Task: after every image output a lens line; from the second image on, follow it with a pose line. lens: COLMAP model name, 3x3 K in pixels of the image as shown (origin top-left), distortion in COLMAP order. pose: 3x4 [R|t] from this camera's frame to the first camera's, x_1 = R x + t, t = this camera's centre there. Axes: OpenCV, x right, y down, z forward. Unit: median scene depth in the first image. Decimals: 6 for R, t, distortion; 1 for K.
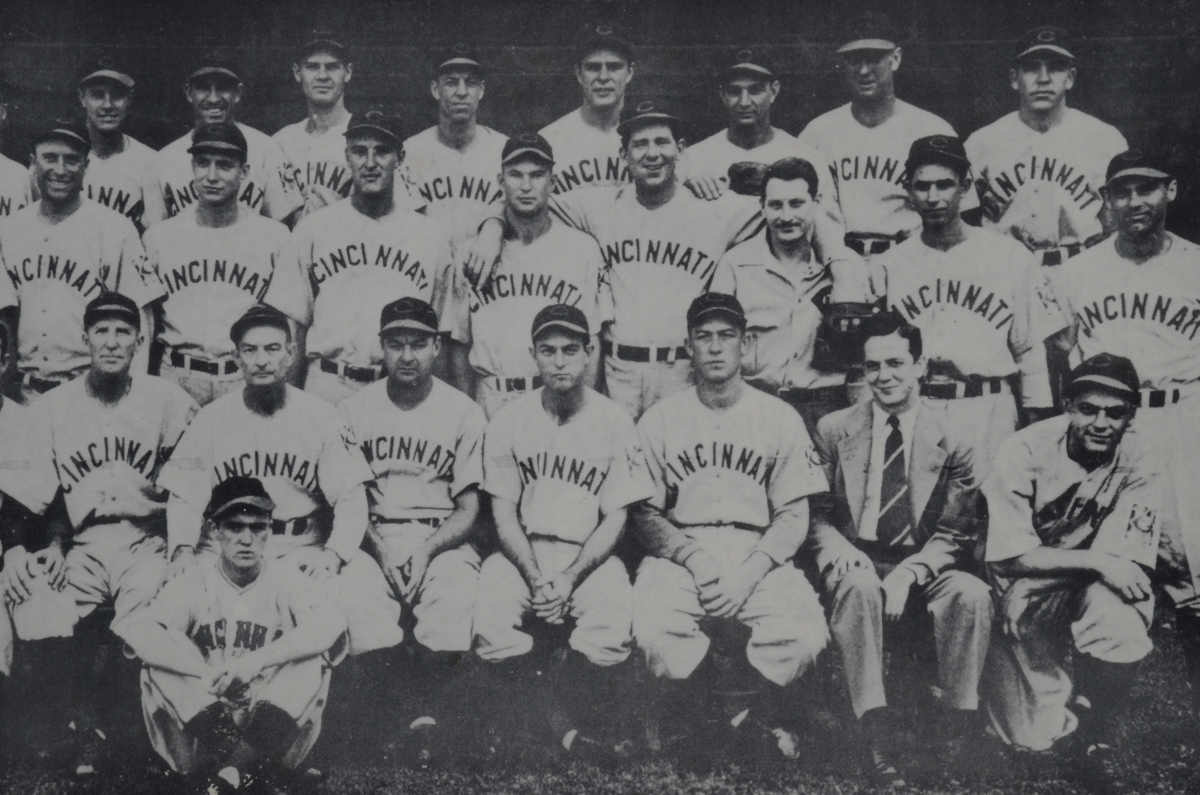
lens RADIAL K [[6189.3, 0, 580.6], [0, 6189.3, 418.4], [0, 0, 1]] dist [1.892626, 0.000000]
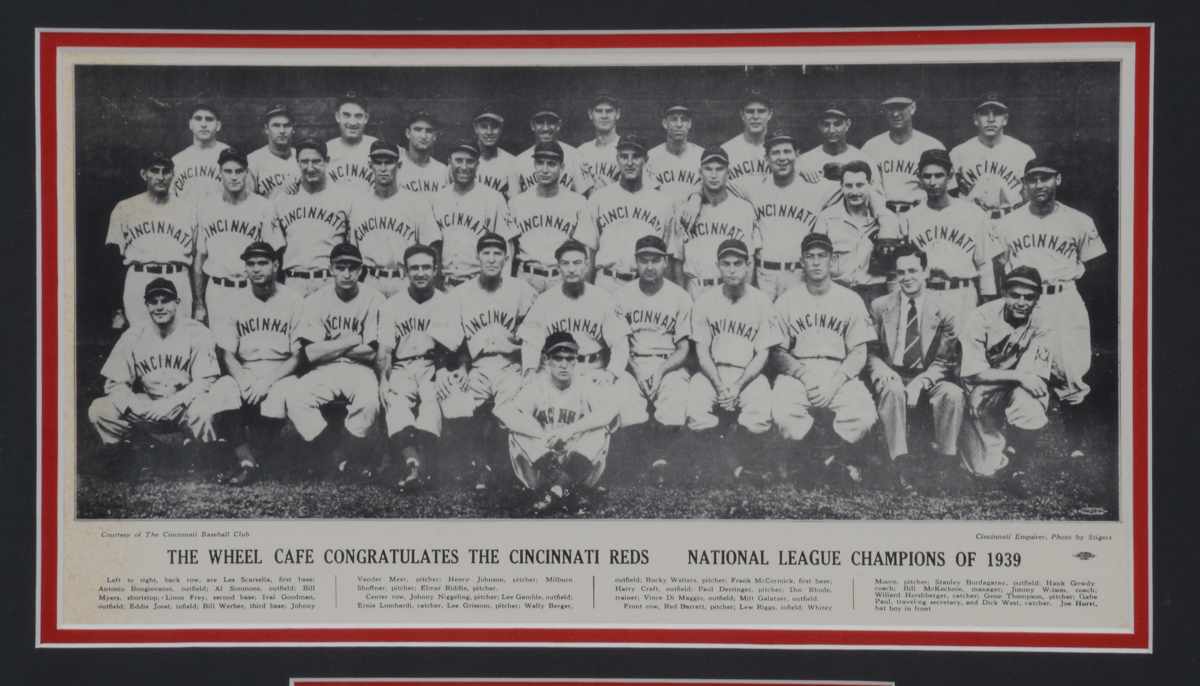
lens RADIAL K [[7317.7, 0, 594.1], [0, 7317.7, 390.8], [0, 0, 1]] dist [2.397405, 0.000000]
pose [[0.999978, -0.003455, 0.005598, -0.057299], [0.003215, 0.999099, 0.042326, -0.066143], [-0.005739, -0.042307, 0.999088, -1.200190]]
